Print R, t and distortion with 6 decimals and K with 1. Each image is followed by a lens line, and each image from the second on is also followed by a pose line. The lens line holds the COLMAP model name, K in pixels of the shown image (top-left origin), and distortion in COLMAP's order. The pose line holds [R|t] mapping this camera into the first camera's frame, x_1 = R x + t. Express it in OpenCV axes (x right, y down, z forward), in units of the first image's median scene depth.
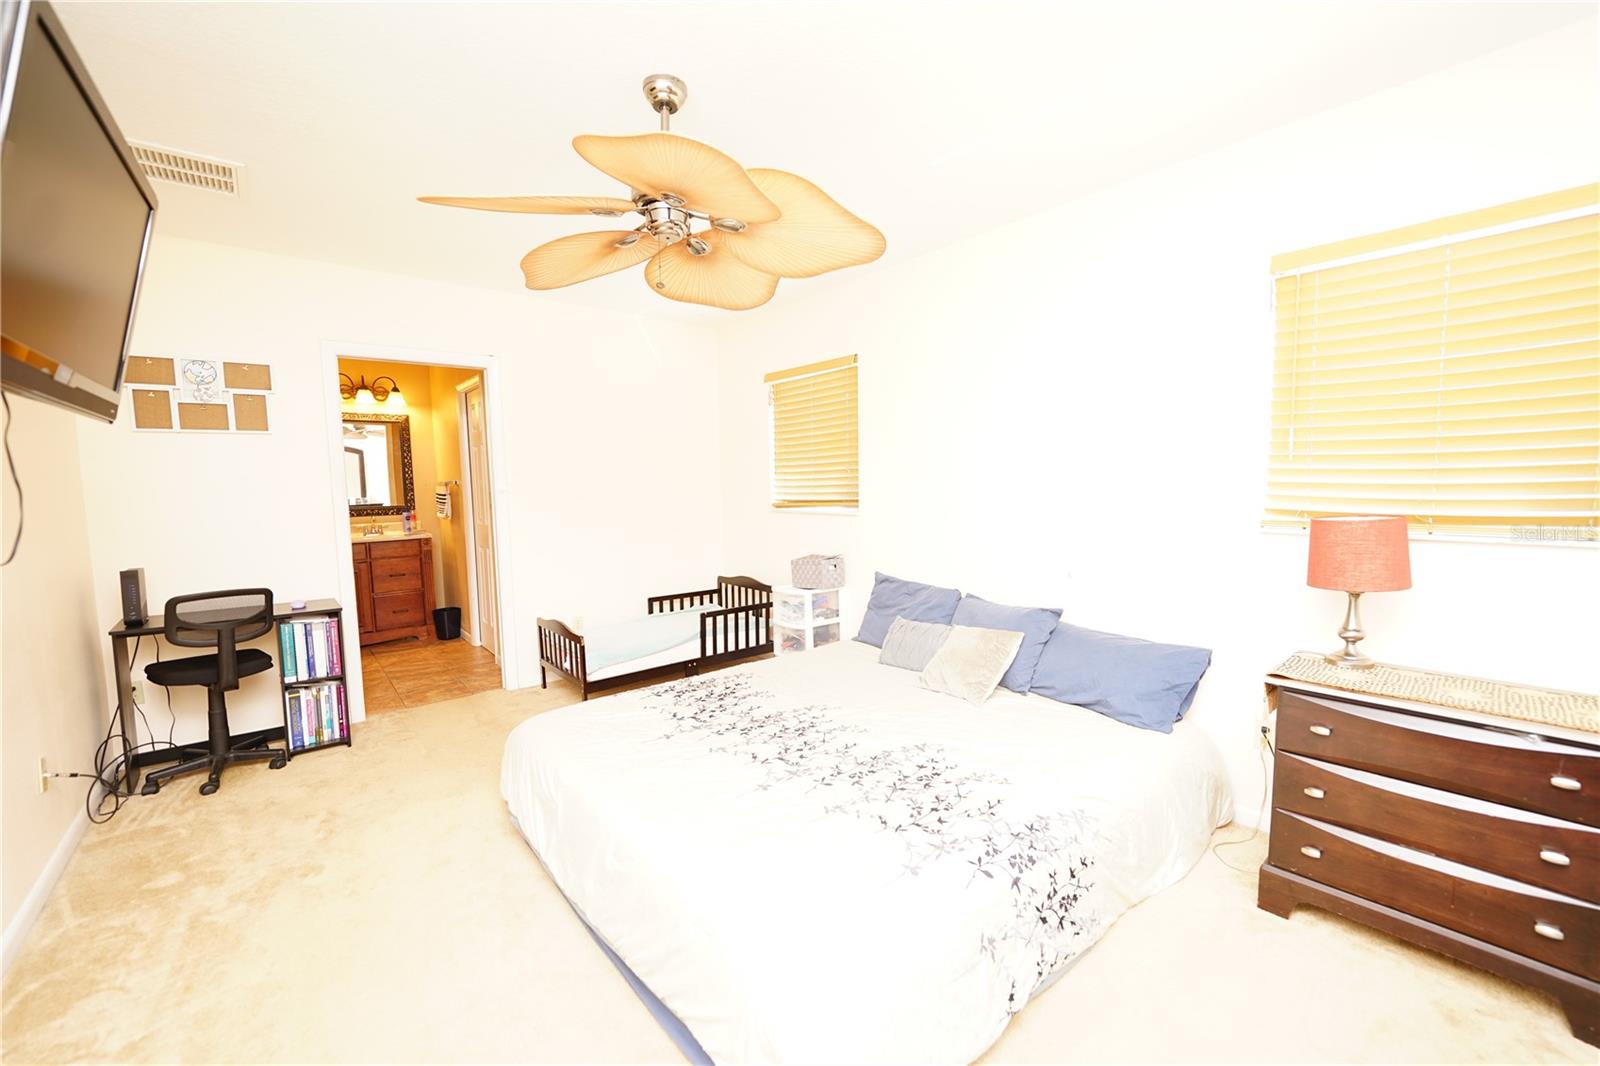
lens RADIAL K [[645.0, 0, 815.4], [0, 645.0, 538.8], [0, 0, 1]] dist [-0.015615, 0.000220]
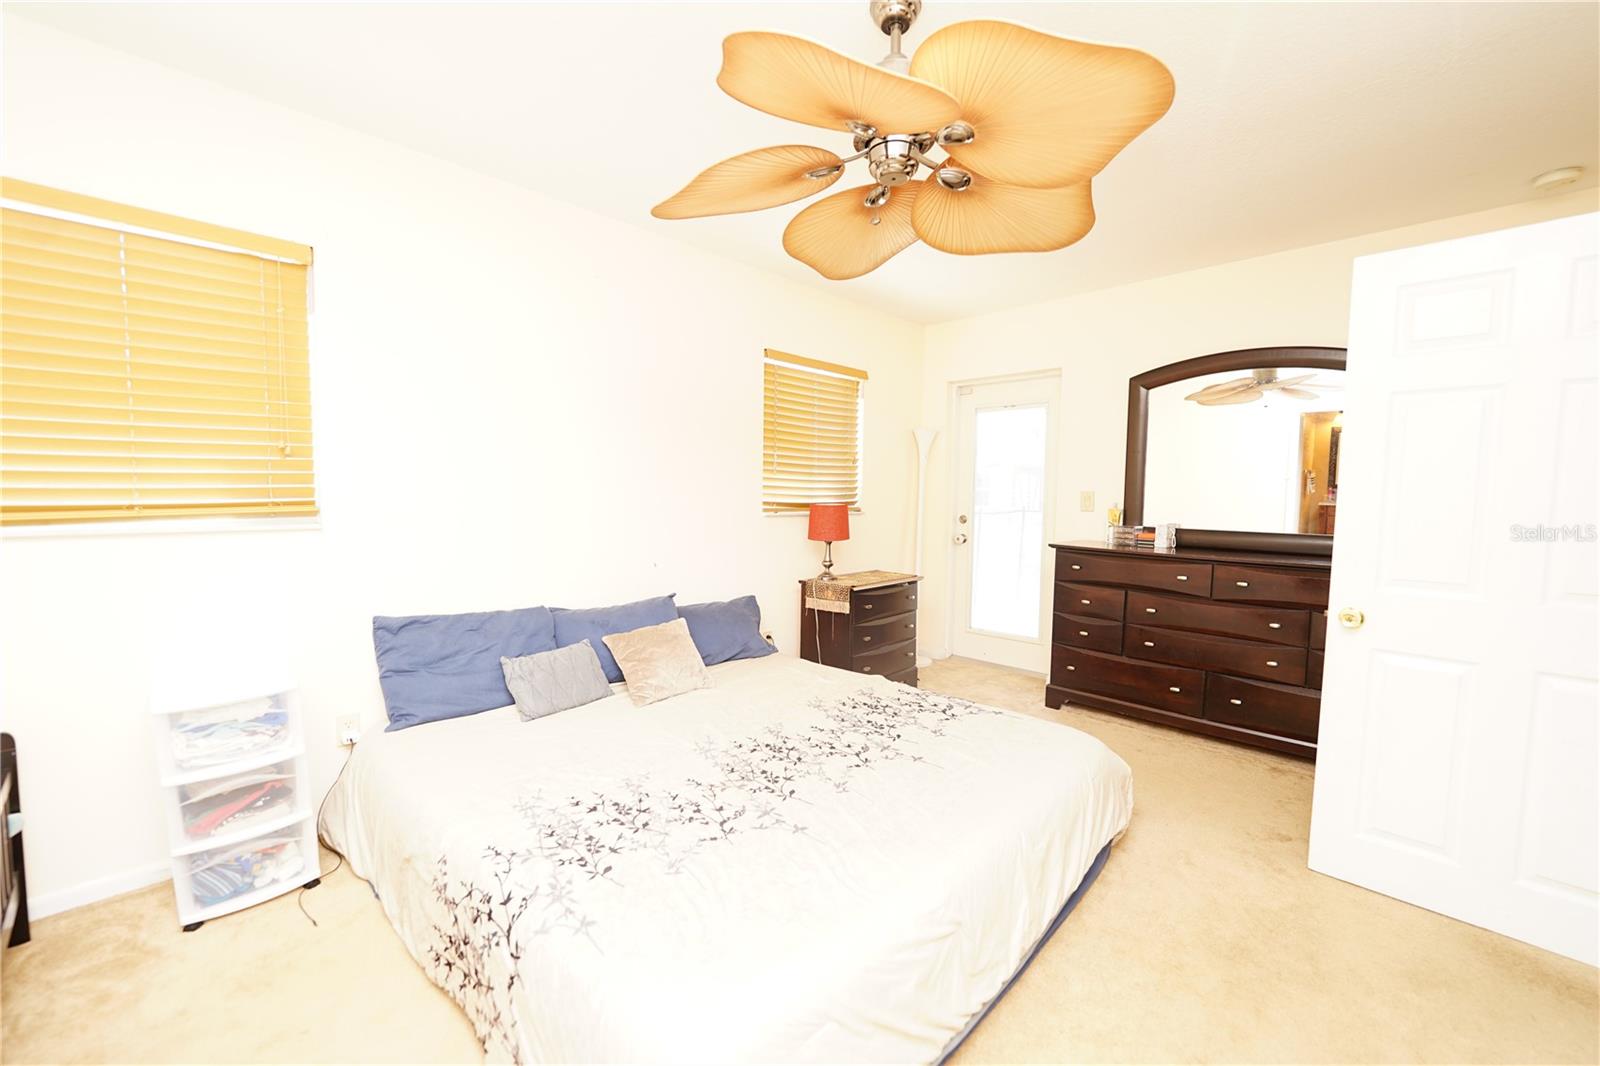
lens RADIAL K [[645.0, 0, 815.4], [0, 645.0, 538.8], [0, 0, 1]] dist [-0.015615, 0.000220]
pose [[-0.116416, -0.061472, 0.991296, -0.745400], [0.078469, 0.994394, 0.070879, -0.045033], [-0.990096, 0.086037, -0.110940, 0.850829]]
